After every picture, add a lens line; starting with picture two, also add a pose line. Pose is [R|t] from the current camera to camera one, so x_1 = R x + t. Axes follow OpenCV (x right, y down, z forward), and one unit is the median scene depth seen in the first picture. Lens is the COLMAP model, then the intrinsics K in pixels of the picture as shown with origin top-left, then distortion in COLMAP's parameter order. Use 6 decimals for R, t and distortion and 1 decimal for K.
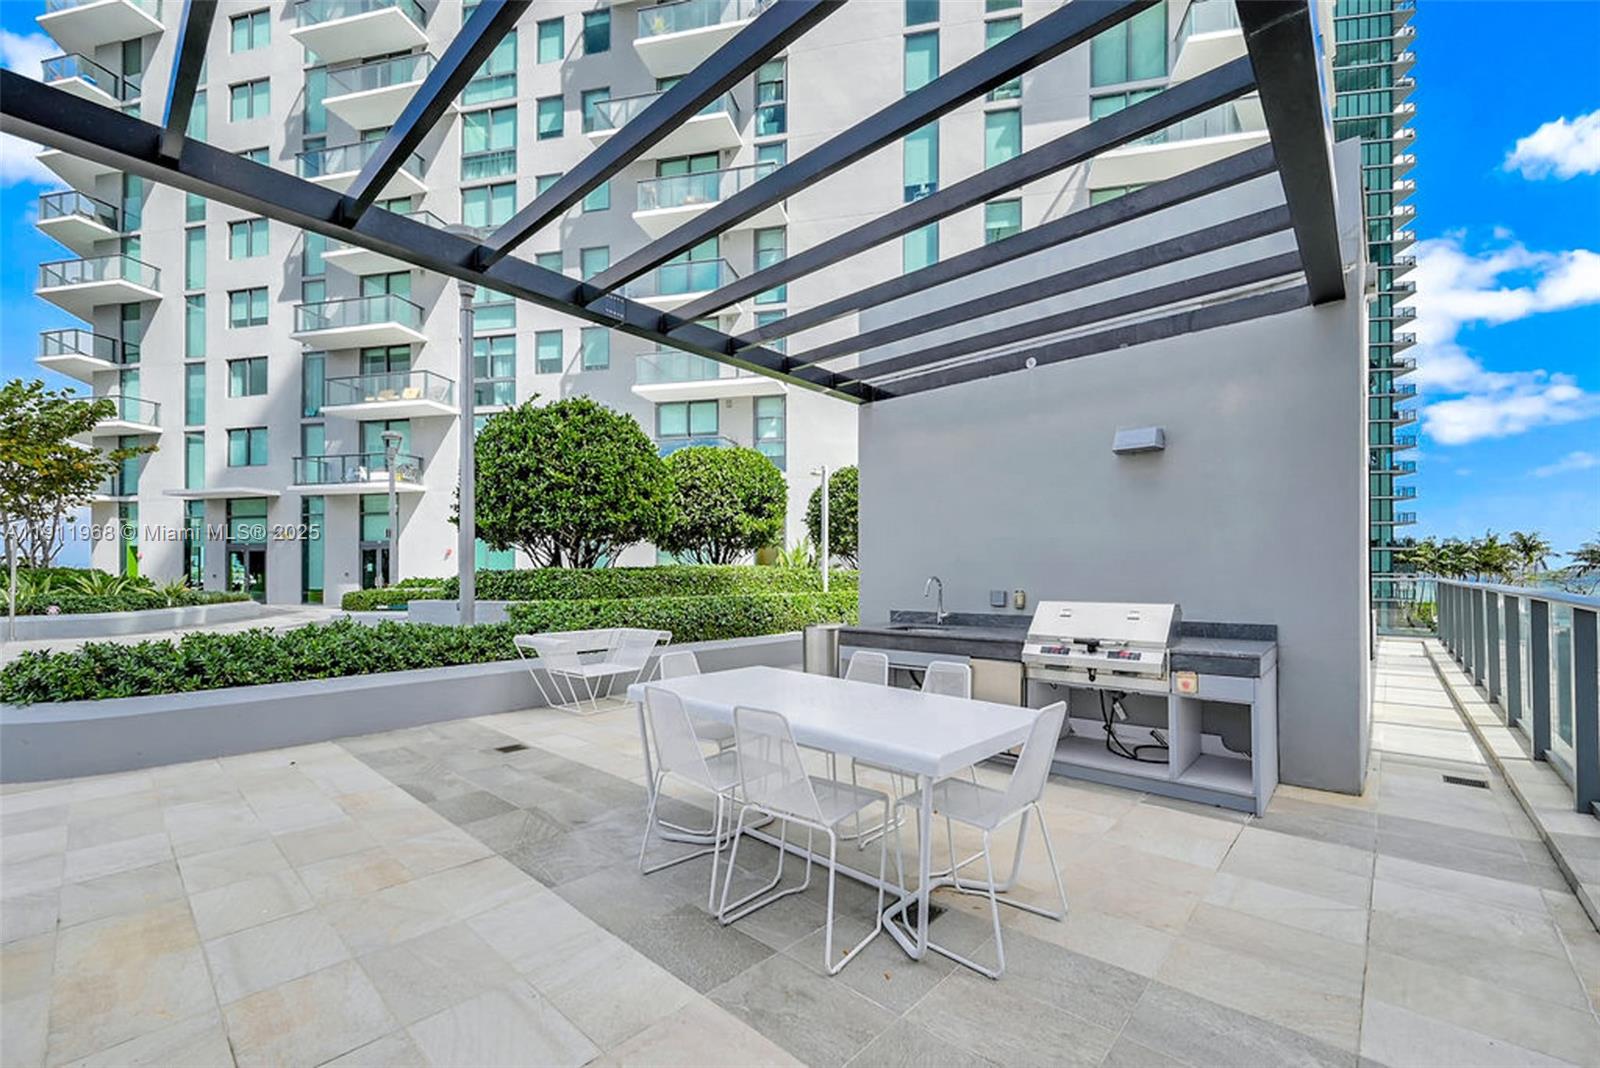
lens RADIAL K [[638.0, 0, 801.9], [0, 638.0, 571.3], [0, 0, 1]] dist [0.001181, -0.000455]
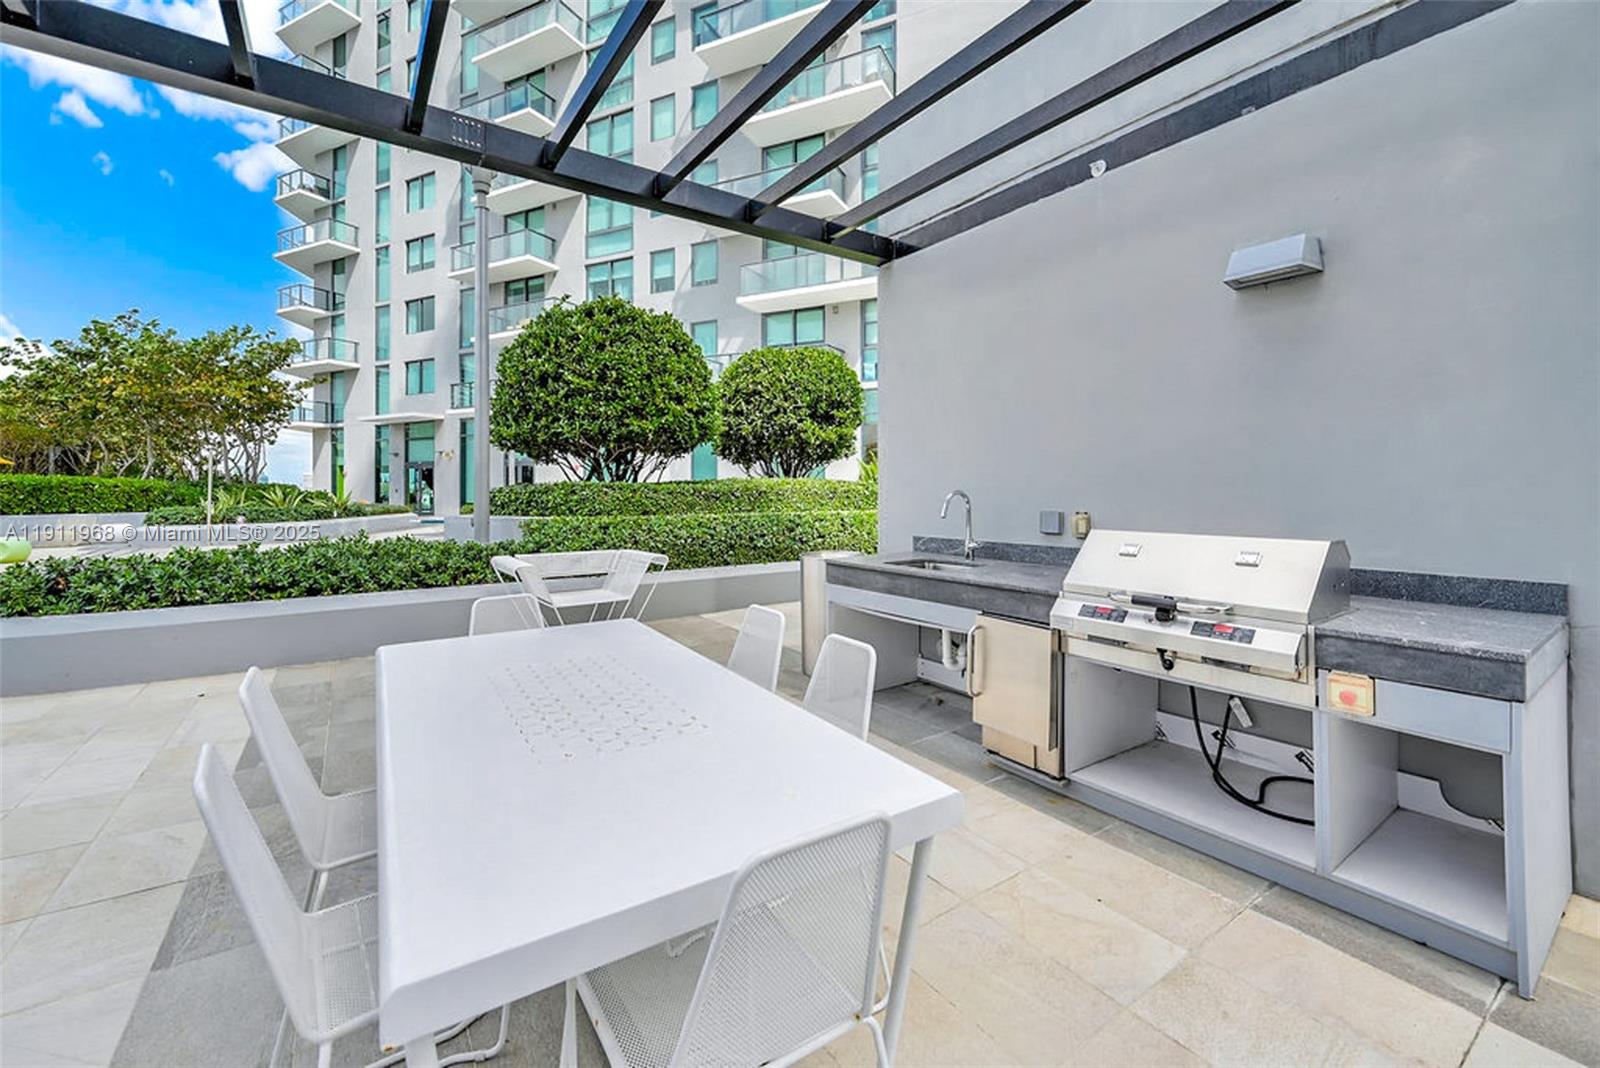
lens RADIAL K [[638.0, 0, 791.6], [0, 638.0, 486.1], [0, 0, 1]] dist [0.001181, -0.000455]
pose [[0.971969, -0.000703, -0.235106, 0.122265], [0.000388, 0.999999, -0.001383, 0.002680], [0.235107, 0.001253, 0.971969, 0.167781]]
